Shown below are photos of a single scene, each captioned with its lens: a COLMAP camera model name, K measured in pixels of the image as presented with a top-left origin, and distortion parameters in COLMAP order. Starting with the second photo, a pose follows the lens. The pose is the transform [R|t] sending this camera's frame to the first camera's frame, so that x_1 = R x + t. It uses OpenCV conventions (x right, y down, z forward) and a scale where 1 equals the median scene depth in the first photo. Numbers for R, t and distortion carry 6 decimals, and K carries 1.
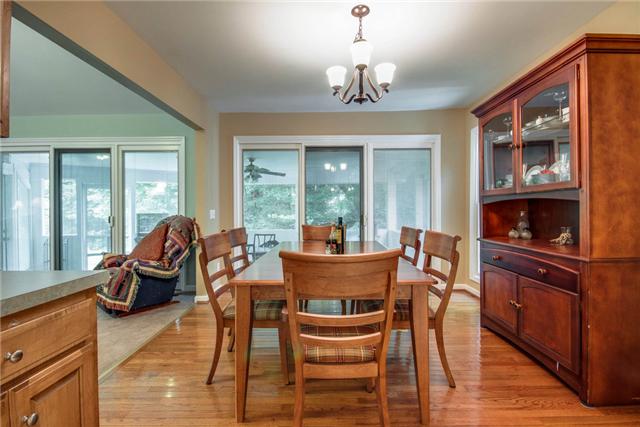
lens RADIAL K [[294.8, 0, 312.3], [0, 294.8, 212.9], [0, 0, 1]] dist [0.000271, -0.000704]
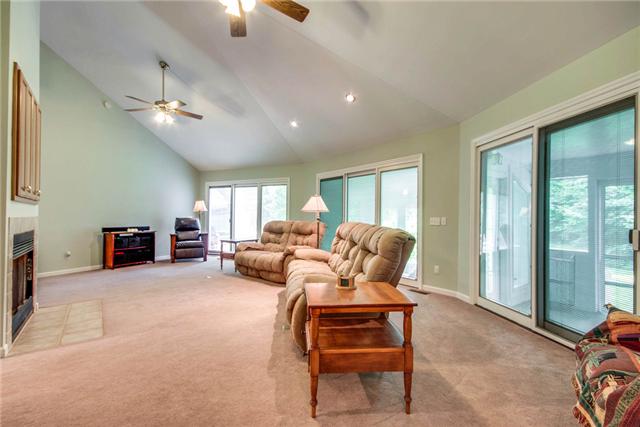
lens RADIAL K [[294.8, 0, 312.3], [0, 294.8, 212.9], [0, 0, 1]] dist [0.000271, -0.000704]
pose [[0.106682, -0.008238, -0.994259, -0.240084], [-0.017351, 0.999798, -0.010145, -0.003547], [0.994142, 0.018334, 0.106518, 0.397278]]
